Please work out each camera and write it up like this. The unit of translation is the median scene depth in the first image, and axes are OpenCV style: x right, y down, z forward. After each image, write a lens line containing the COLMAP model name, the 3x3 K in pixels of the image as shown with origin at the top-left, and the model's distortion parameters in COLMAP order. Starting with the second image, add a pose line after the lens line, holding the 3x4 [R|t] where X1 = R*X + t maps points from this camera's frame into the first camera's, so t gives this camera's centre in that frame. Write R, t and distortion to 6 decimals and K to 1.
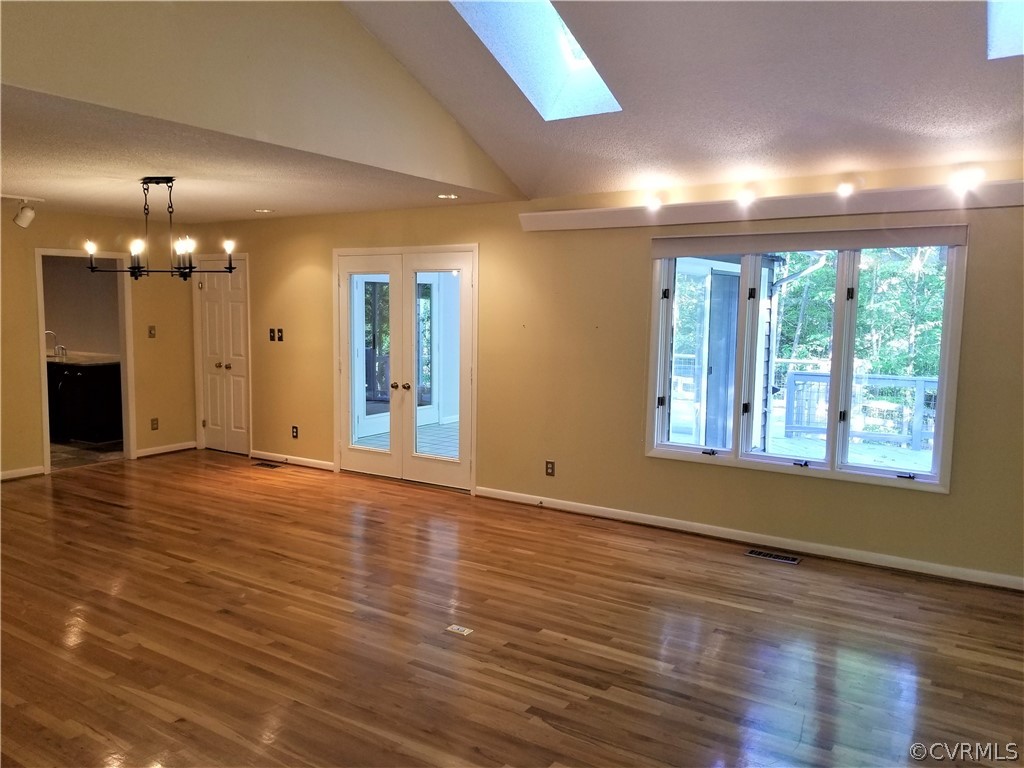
lens RADIAL K [[785.2, 0, 503.3], [0, 785.2, 378.1], [0, 0, 1]] dist [0.050632, -0.064110]
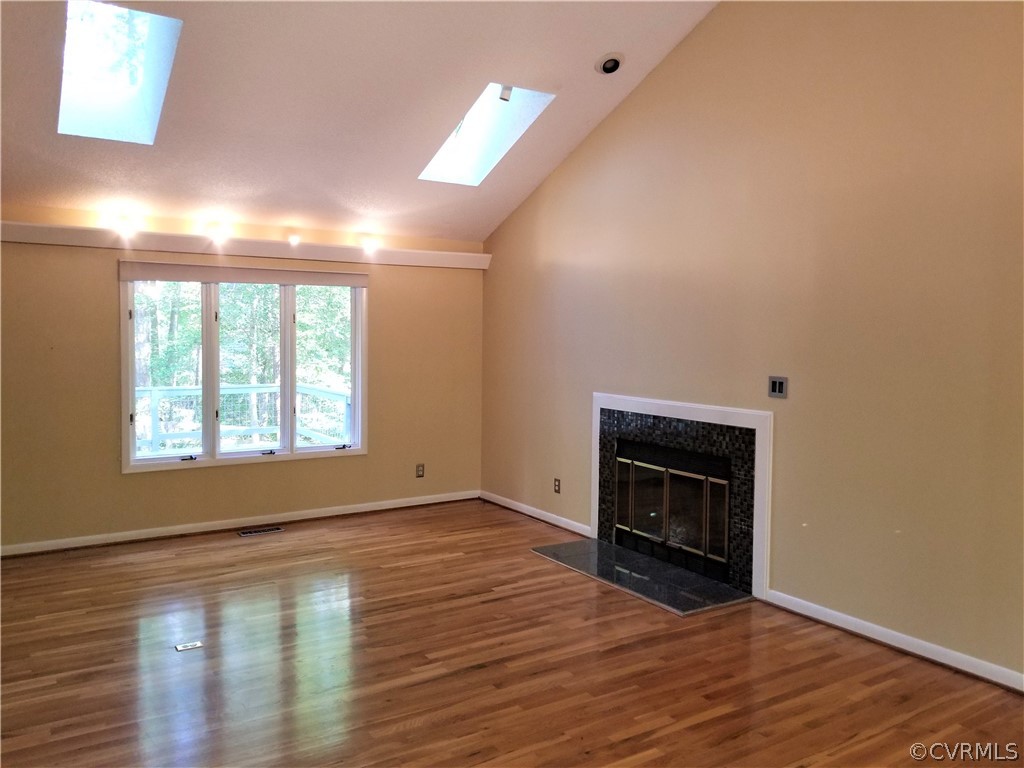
lens RADIAL K [[767.4, 0, 512.9], [0, 767.4, 350.2], [0, 0, 1]] dist [-0.001912, 0.002582]
pose [[0.405920, -0.025669, 0.913548, -0.607557], [0.085280, 0.996308, -0.009898, -0.008795], [-0.909921, 0.081925, 0.406610, 0.153527]]
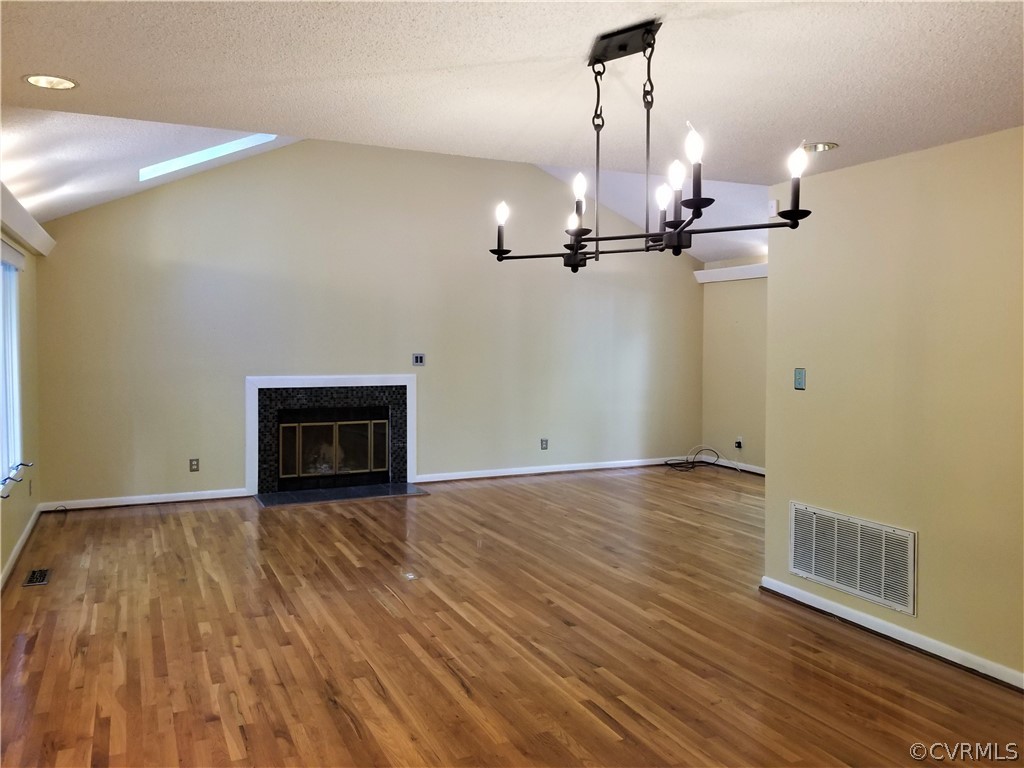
lens RADIAL K [[785.2, 0, 503.3], [0, 785.2, 378.1], [0, 0, 1]] dist [0.050632, -0.064110]
pose [[-0.846980, -0.040462, 0.530083, -0.670715], [0.040173, 0.989377, 0.139711, -0.132827], [-0.530105, 0.139627, -0.836357, 1.542112]]
